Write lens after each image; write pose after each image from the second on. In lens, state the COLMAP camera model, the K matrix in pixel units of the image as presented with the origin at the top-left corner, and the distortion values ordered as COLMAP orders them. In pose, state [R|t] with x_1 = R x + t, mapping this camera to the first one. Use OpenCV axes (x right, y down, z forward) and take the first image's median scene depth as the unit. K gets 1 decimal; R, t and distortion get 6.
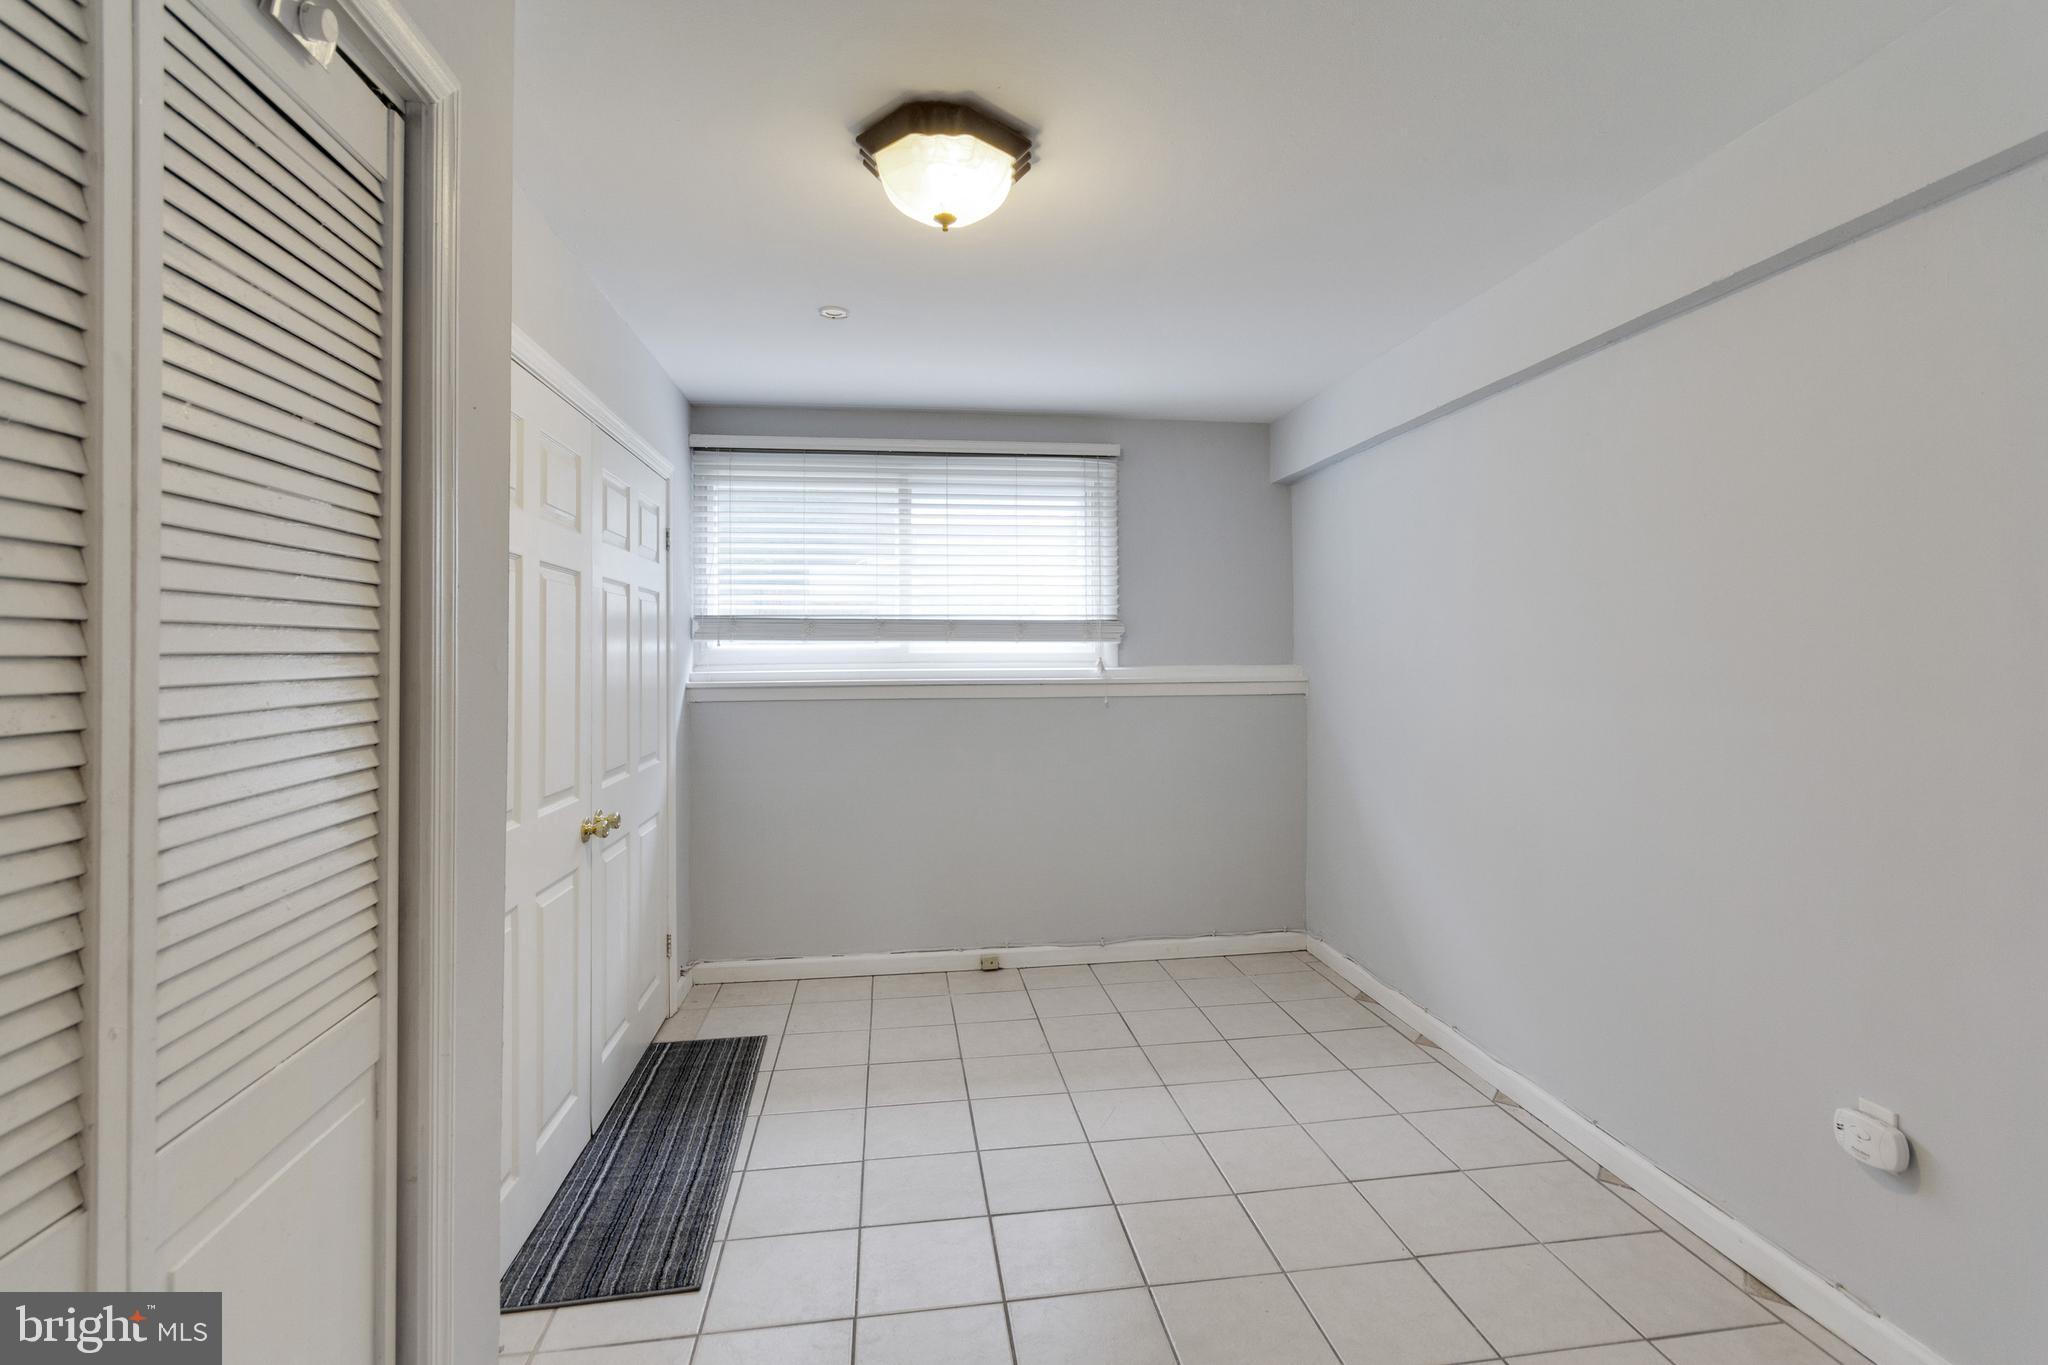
lens RADIAL K [[939.7, 0, 1021.6], [0, 939.7, 661.7], [0, 0, 1]] dist [0.003732, 0.000001]
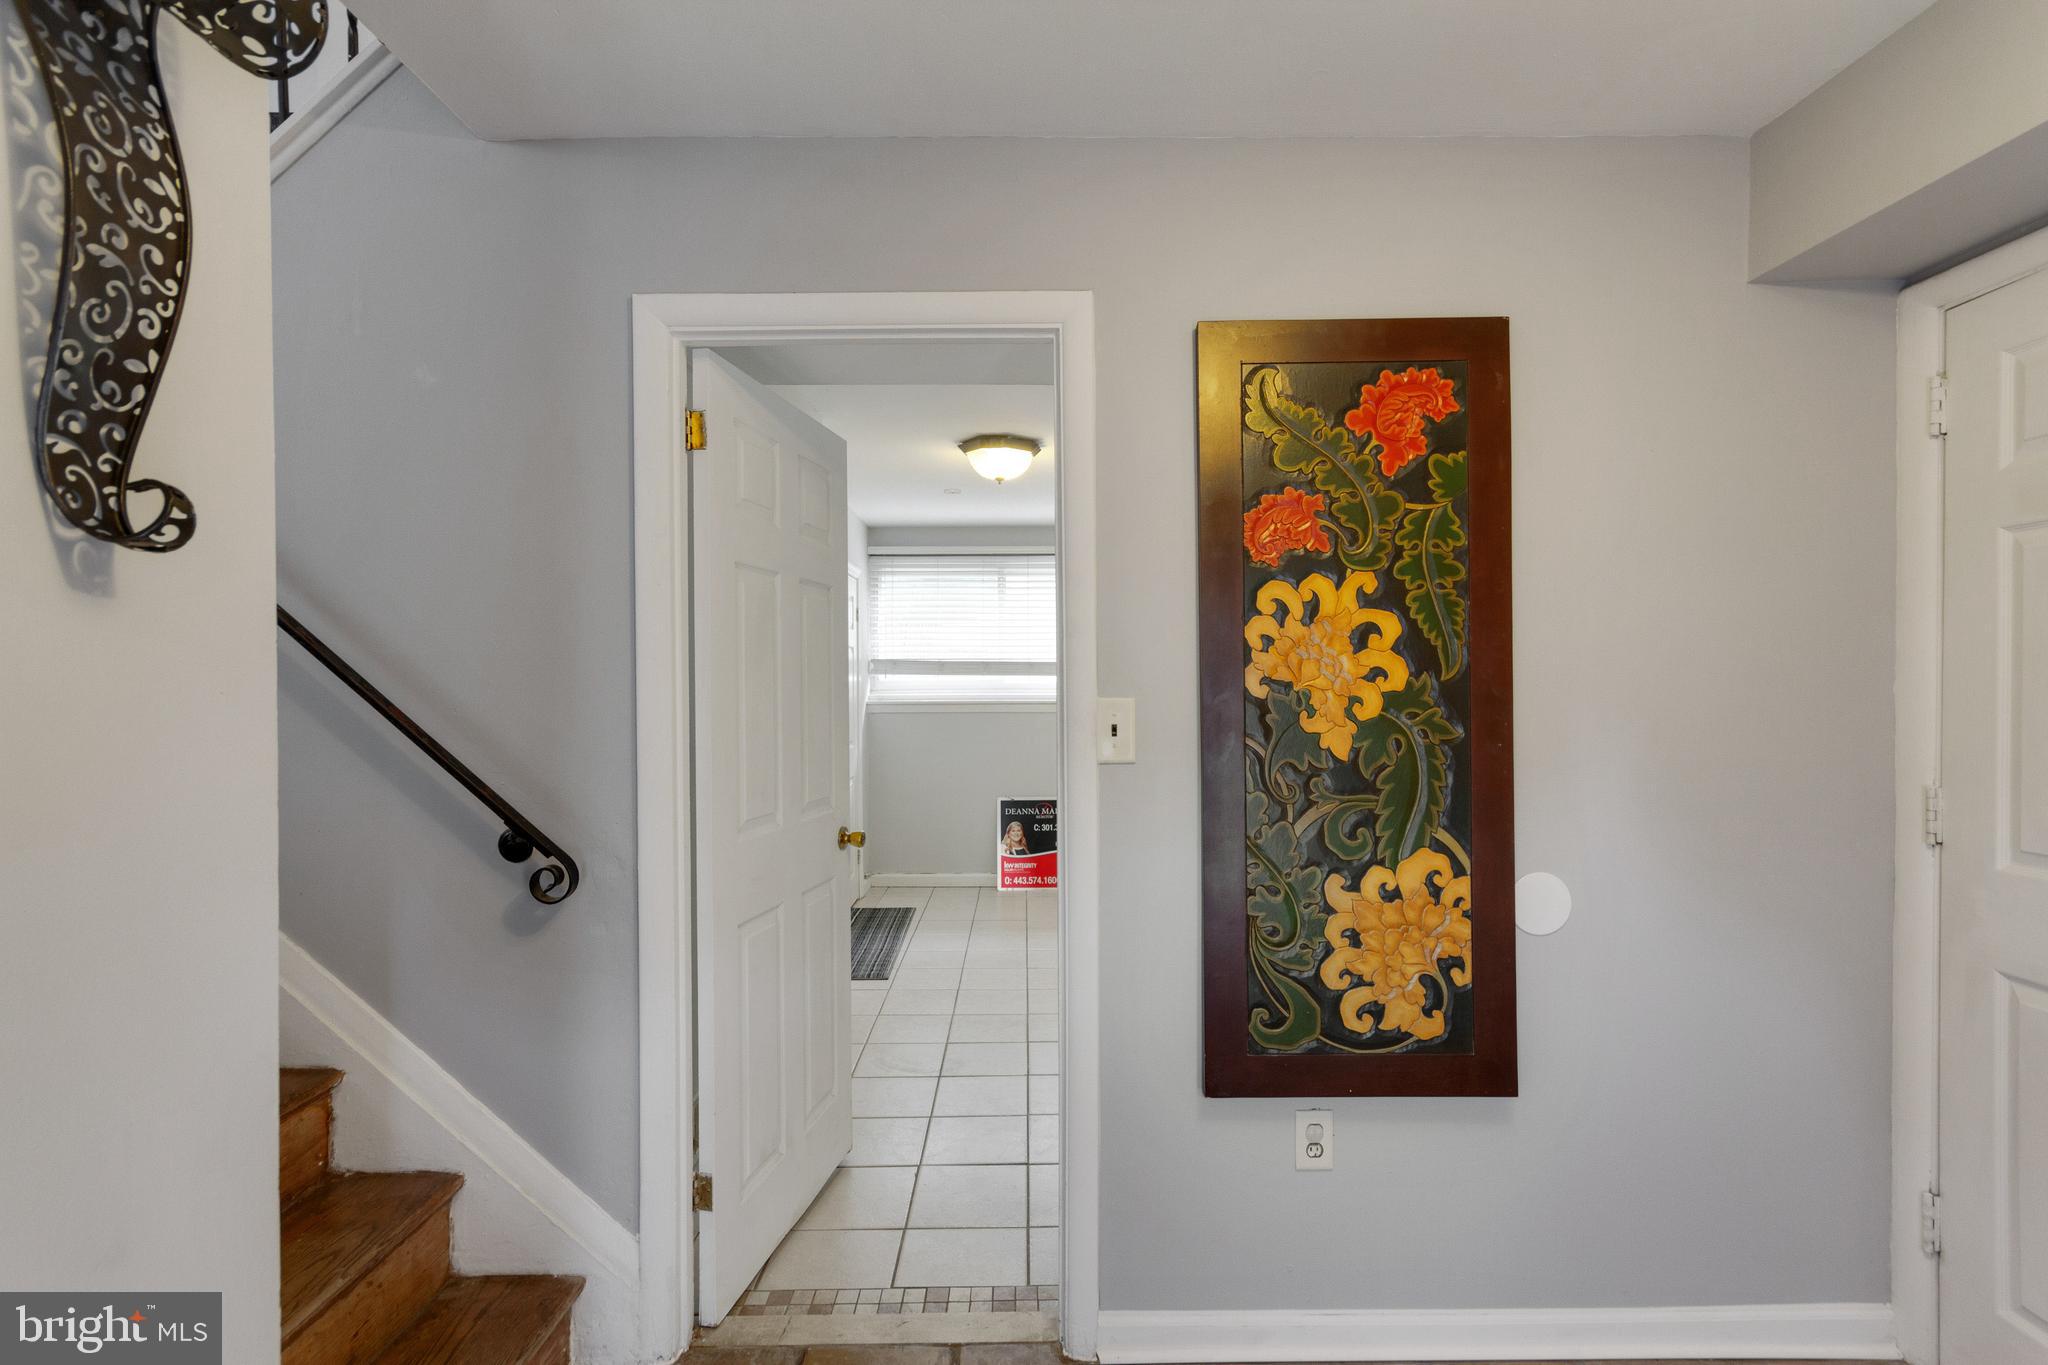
lens RADIAL K [[939.7, 0, 1025.1], [0, 939.7, 690.0], [0, 0, 1]] dist [0.003732, 0.000001]
pose [[0.990153, -0.000638, -0.139989, 0.144277], [0.000452, 0.999999, -0.001355, 0.005310], [0.139989, 0.001278, 0.990152, -0.580823]]
